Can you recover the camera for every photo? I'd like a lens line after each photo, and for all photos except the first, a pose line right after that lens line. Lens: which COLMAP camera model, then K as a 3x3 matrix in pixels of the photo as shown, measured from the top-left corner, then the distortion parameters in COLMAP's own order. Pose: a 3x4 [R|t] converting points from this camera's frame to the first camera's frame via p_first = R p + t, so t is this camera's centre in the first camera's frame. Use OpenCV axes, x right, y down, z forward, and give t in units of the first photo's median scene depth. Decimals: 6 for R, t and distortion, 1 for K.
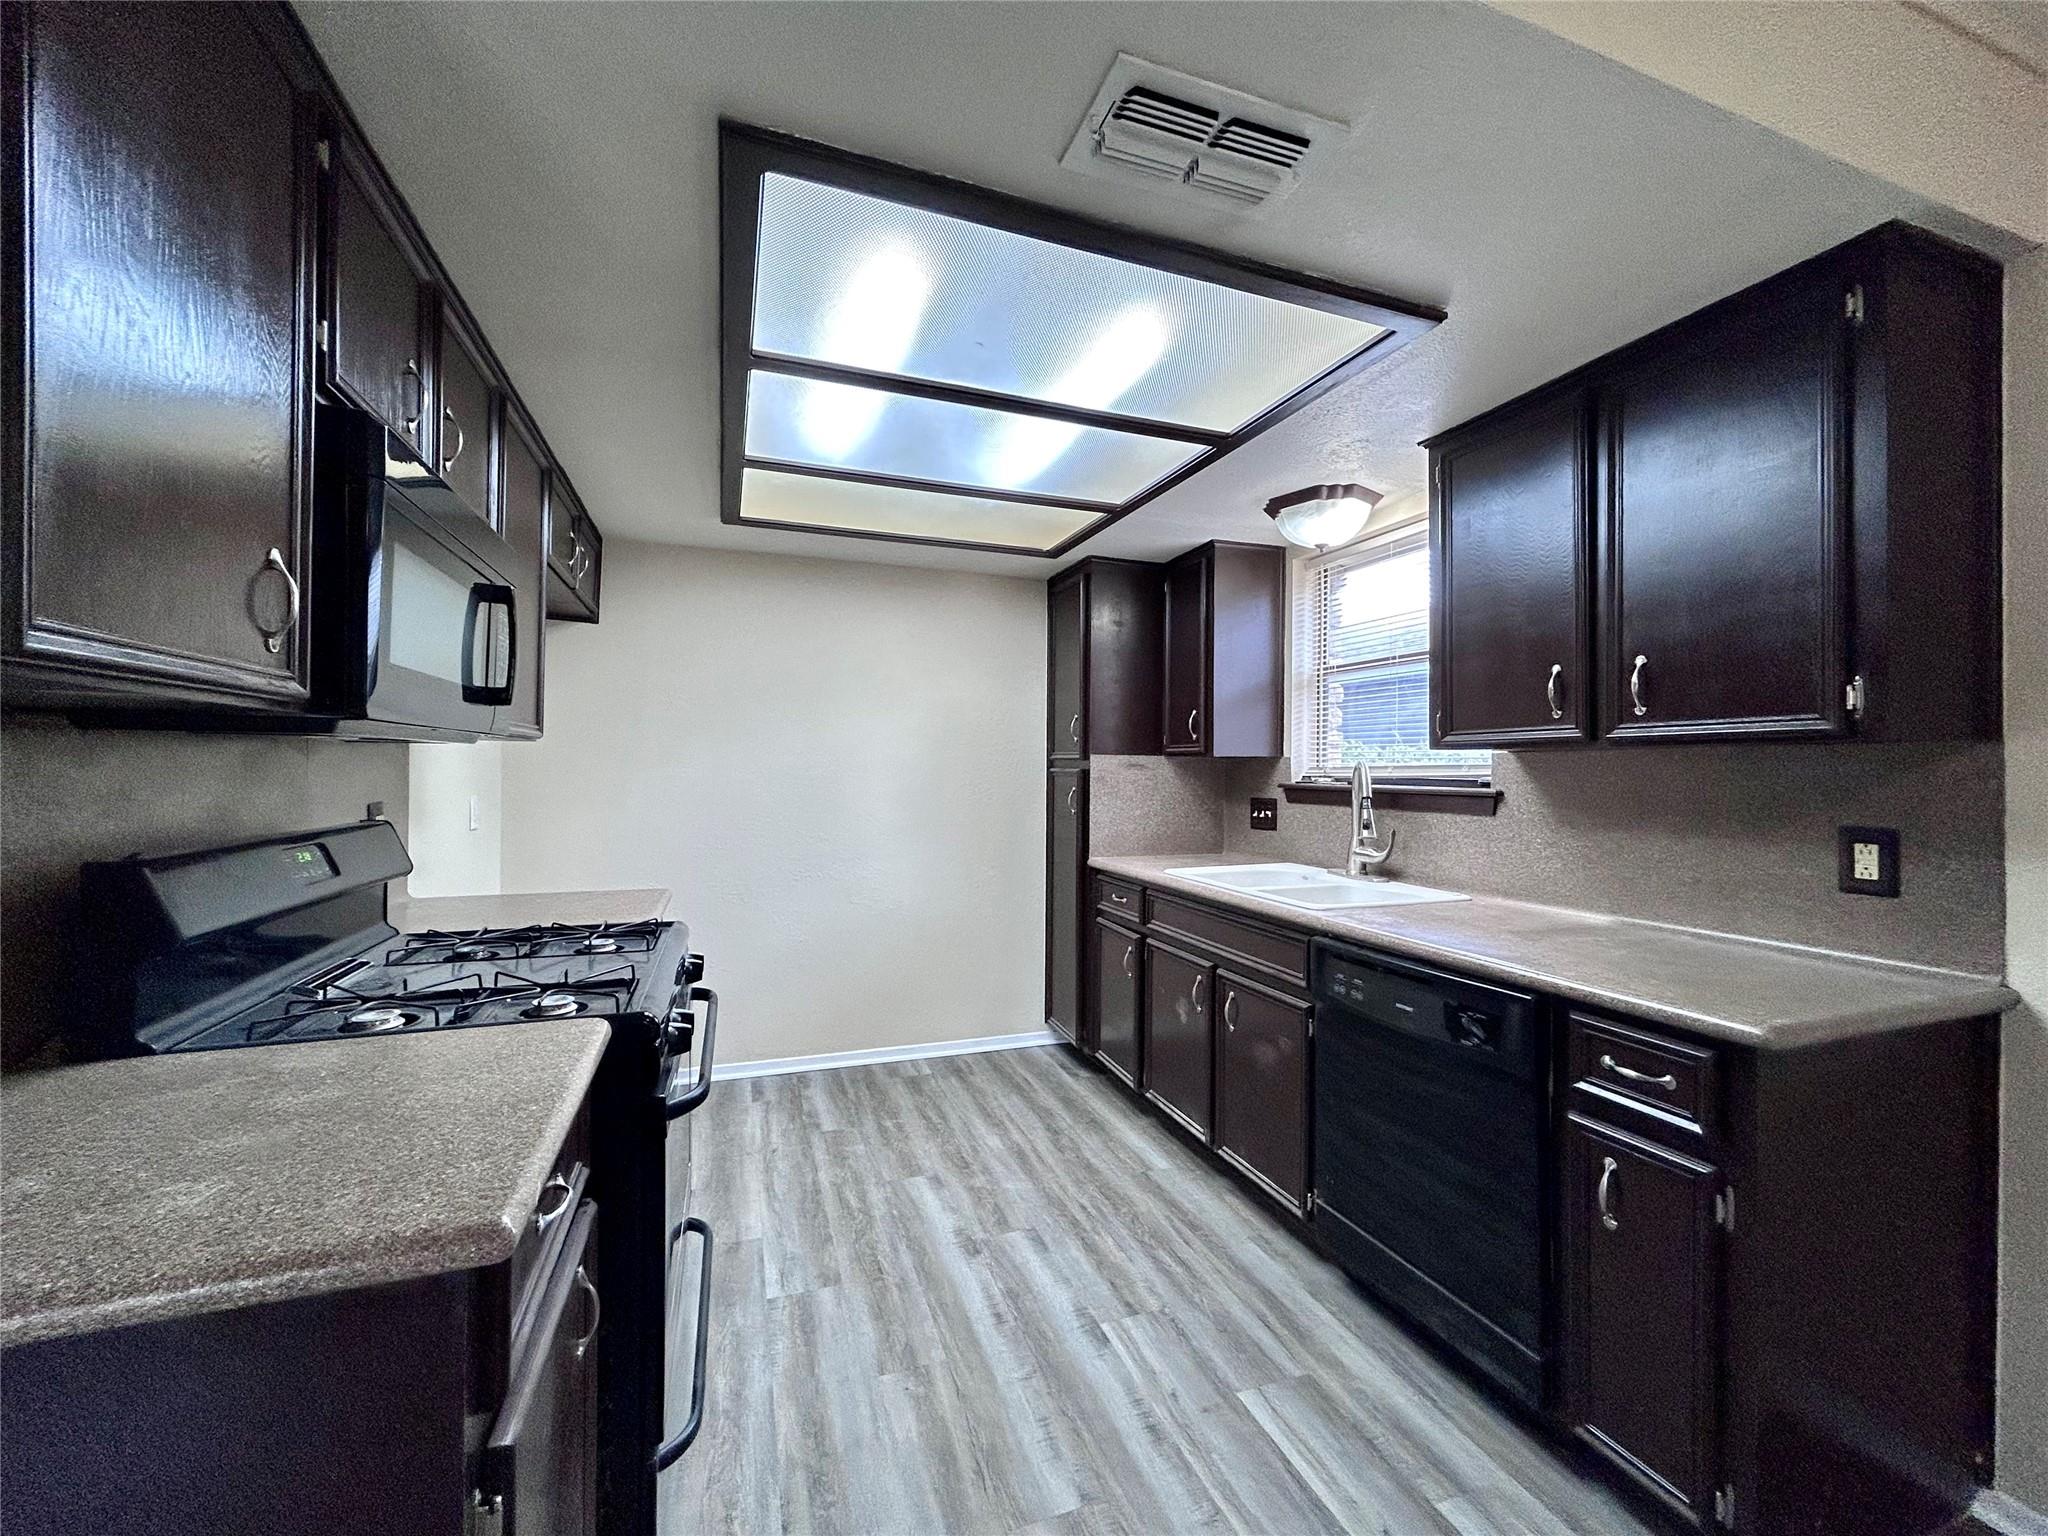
lens RADIAL K [[818.1, 0, 1023.8], [0, 818.1, 763.3], [0, 0, 1]] dist [0.002081, 0.000949]
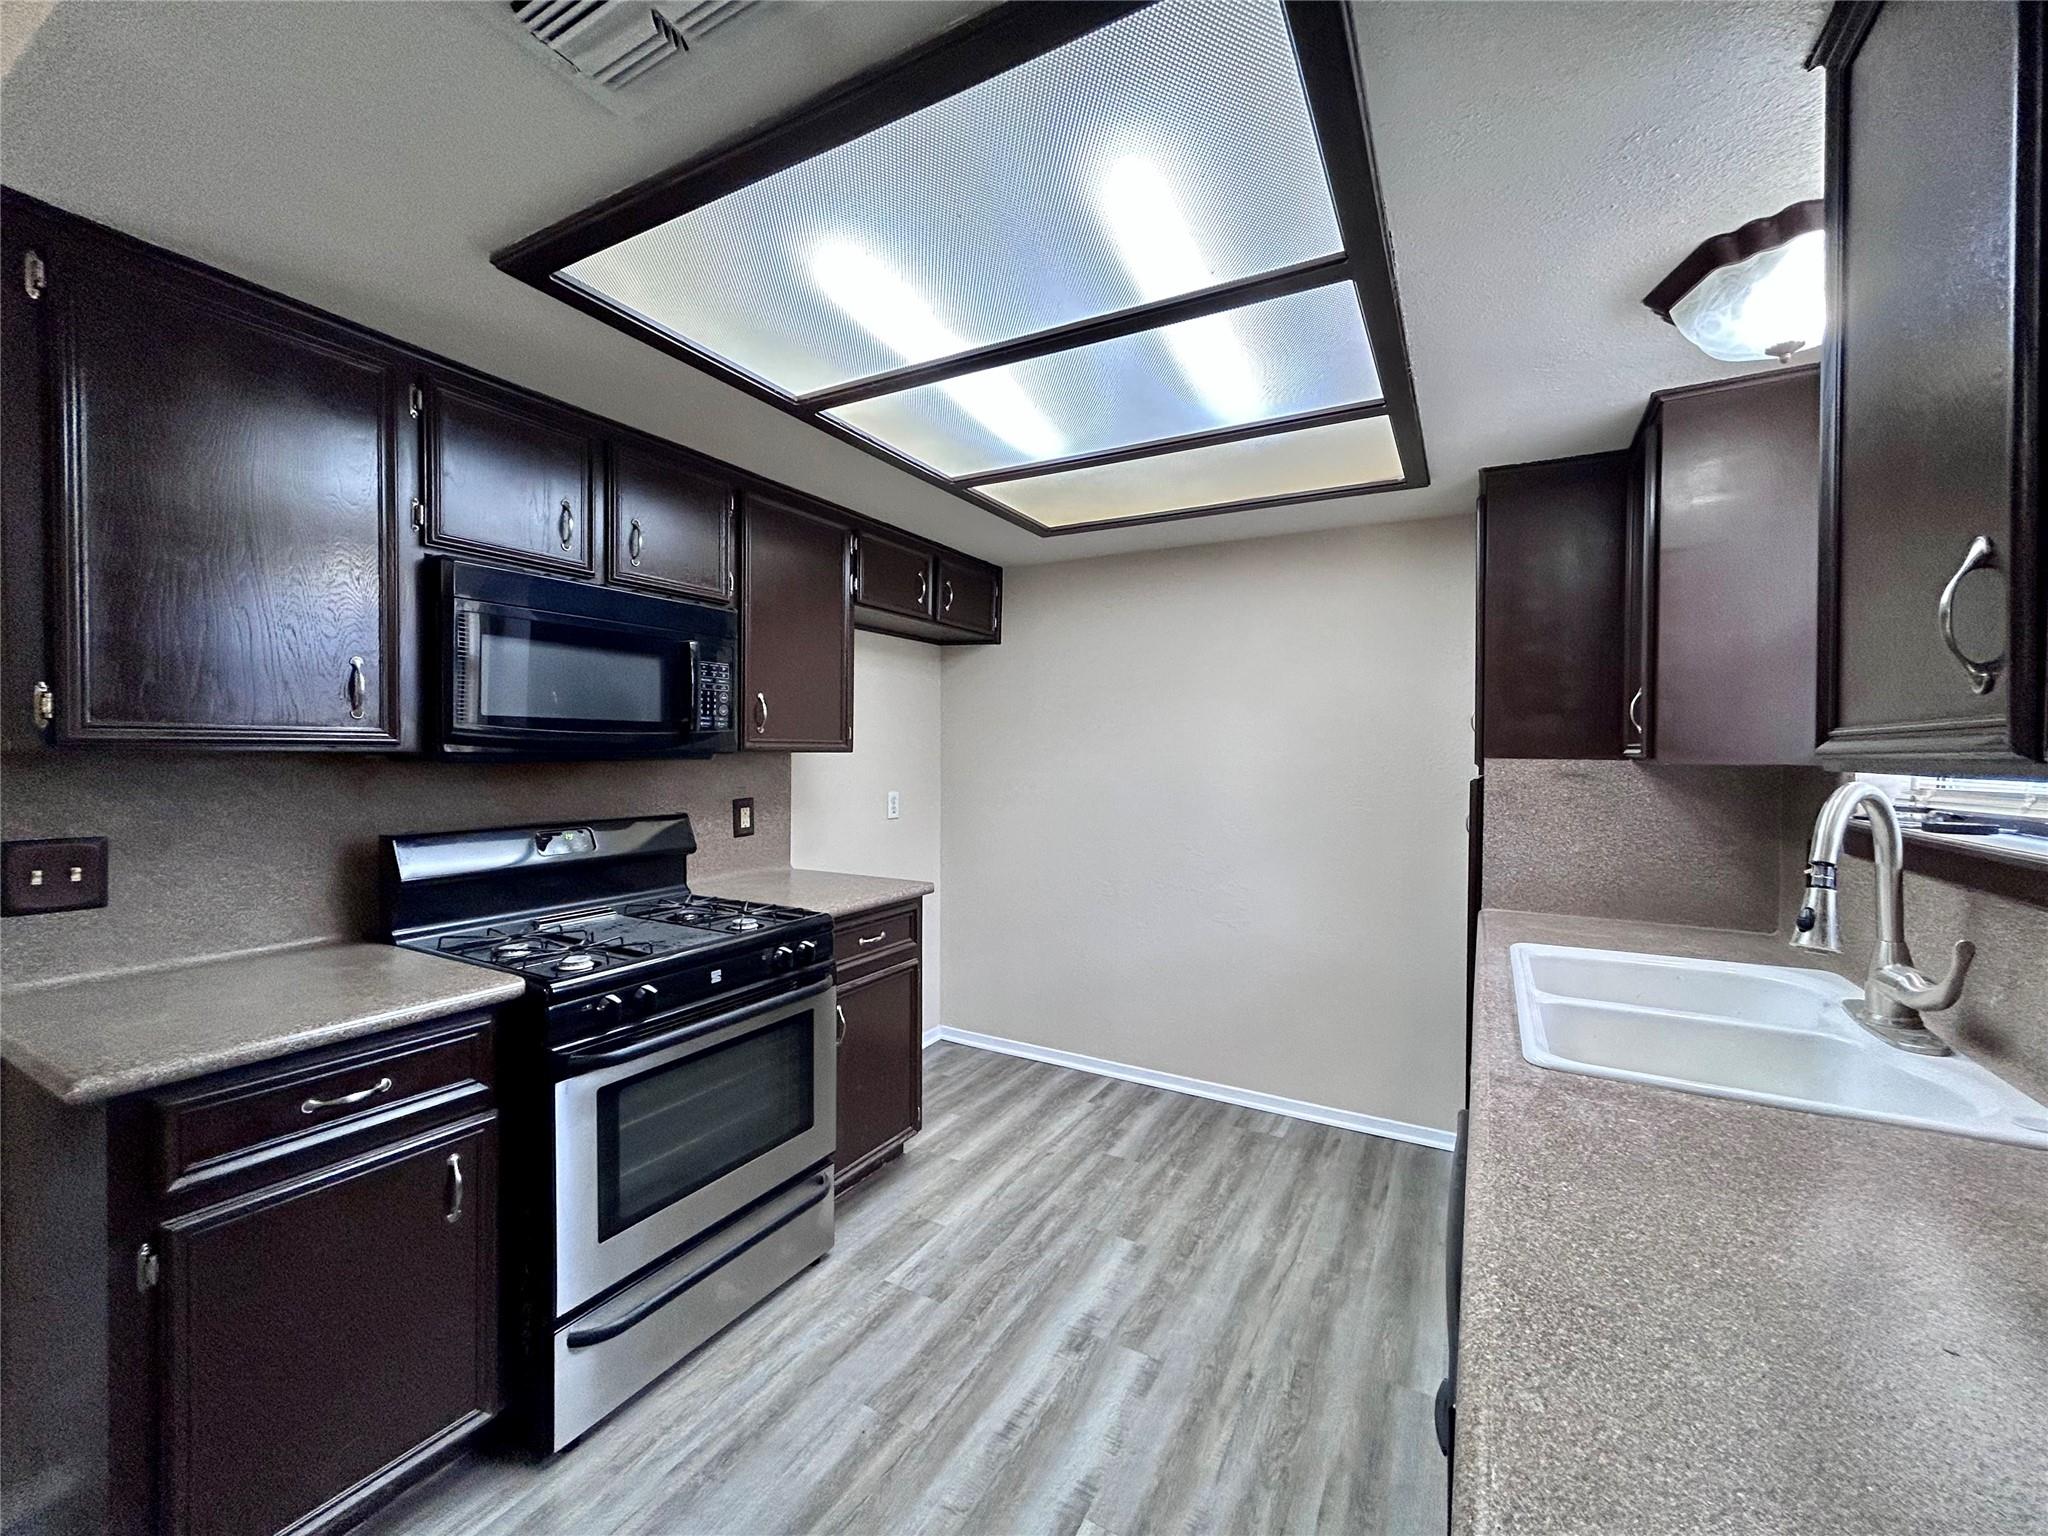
lens RADIAL K [[818.1, 0, 1026.8], [0, 818.1, 768.3], [0, 0, 1]] dist [0.002081, 0.000949]
pose [[0.660923, 0.010763, -0.750376, 0.467655], [0.004543, 0.999821, 0.018342, -0.023063], [0.750440, -0.015532, 0.660756, 0.346437]]
